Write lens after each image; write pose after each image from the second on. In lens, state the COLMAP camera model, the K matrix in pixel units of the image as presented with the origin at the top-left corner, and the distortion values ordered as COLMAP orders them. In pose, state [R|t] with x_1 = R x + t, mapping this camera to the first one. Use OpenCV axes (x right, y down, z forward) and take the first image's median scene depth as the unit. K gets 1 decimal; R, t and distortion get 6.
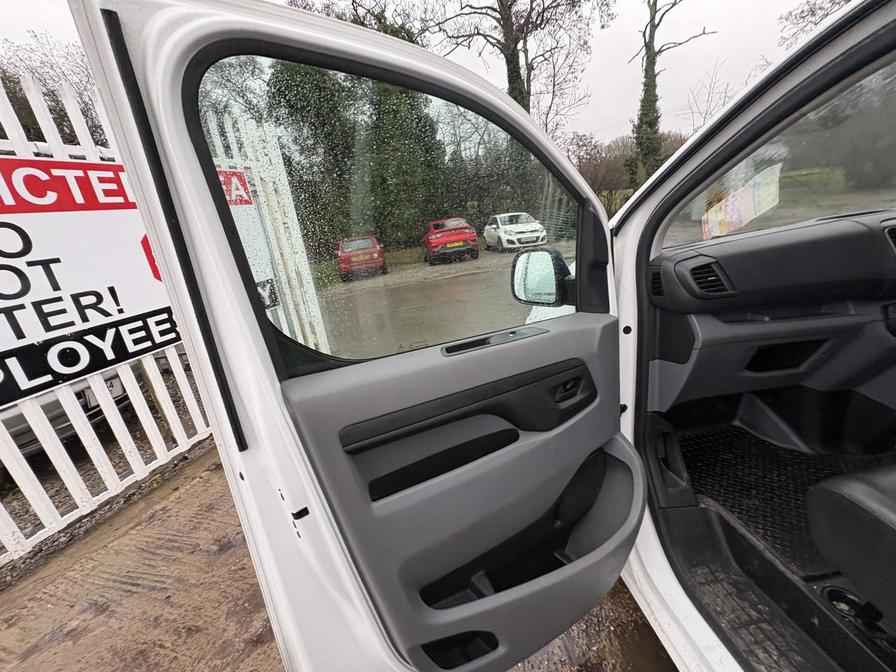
lens RADIAL K [[355.2, 0, 448.0], [0, 355.2, 335.2], [0, 0, 1]] dist [-0.000483, -0.000378]
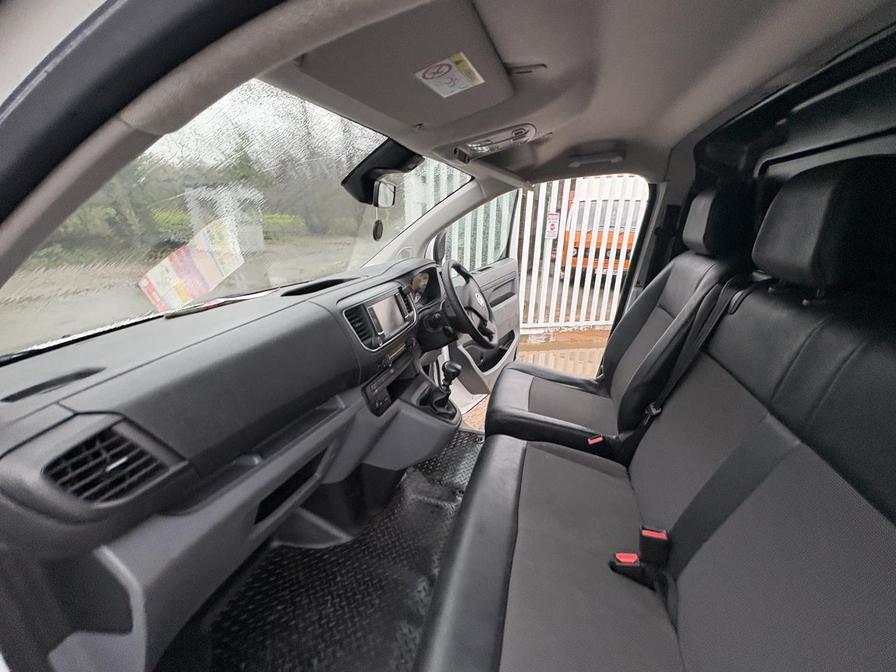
lens RADIAL K [[355.2, 0, 448.7], [0, 355.2, 338.7], [0, 0, 1]] dist [-0.000483, -0.000378]
pose [[0.390453, -0.177183, 0.903412, 0.517069], [0.232789, 0.968417, 0.089322, -0.250476], [-0.890705, 0.175428, 0.419367, 0.399183]]
